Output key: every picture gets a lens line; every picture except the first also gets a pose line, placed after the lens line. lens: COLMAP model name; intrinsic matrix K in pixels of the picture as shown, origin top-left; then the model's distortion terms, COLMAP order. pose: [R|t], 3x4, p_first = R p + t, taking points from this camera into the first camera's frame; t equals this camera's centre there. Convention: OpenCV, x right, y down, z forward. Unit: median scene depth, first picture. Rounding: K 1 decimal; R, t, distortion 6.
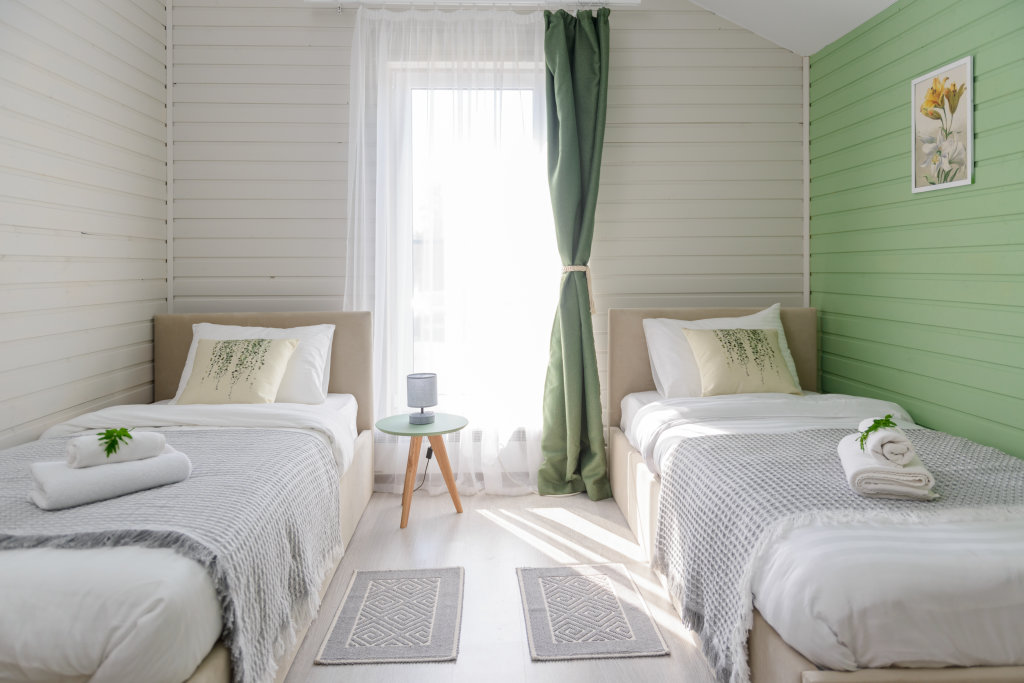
lens RADIAL K [[720.3, 0, 510.9], [0, 720.3, 287.1], [0, 0, 1]] dist [0.000416, -0.000249]
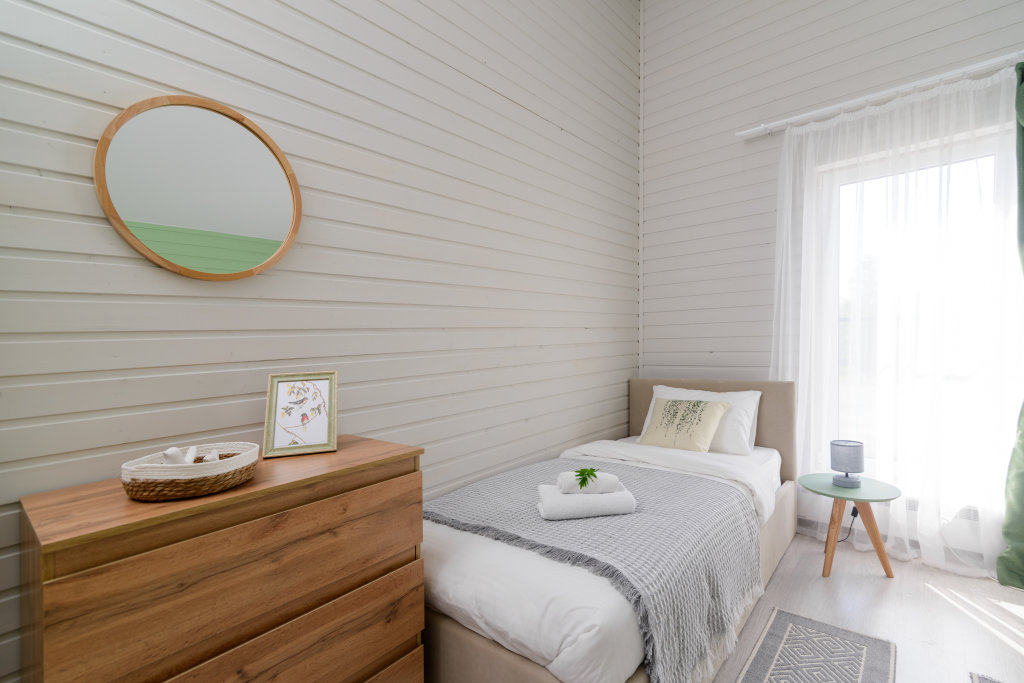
lens RADIAL K [[465.2, 0, 512.1], [0, 465.2, 356.2], [0, 0, 1]] dist [0.013436, -0.000737]
pose [[0.730078, 0.010994, -0.683275, -0.007615], [0.008266, 0.999655, 0.024917, -0.035435], [0.683313, -0.023840, 0.729736, 0.124642]]
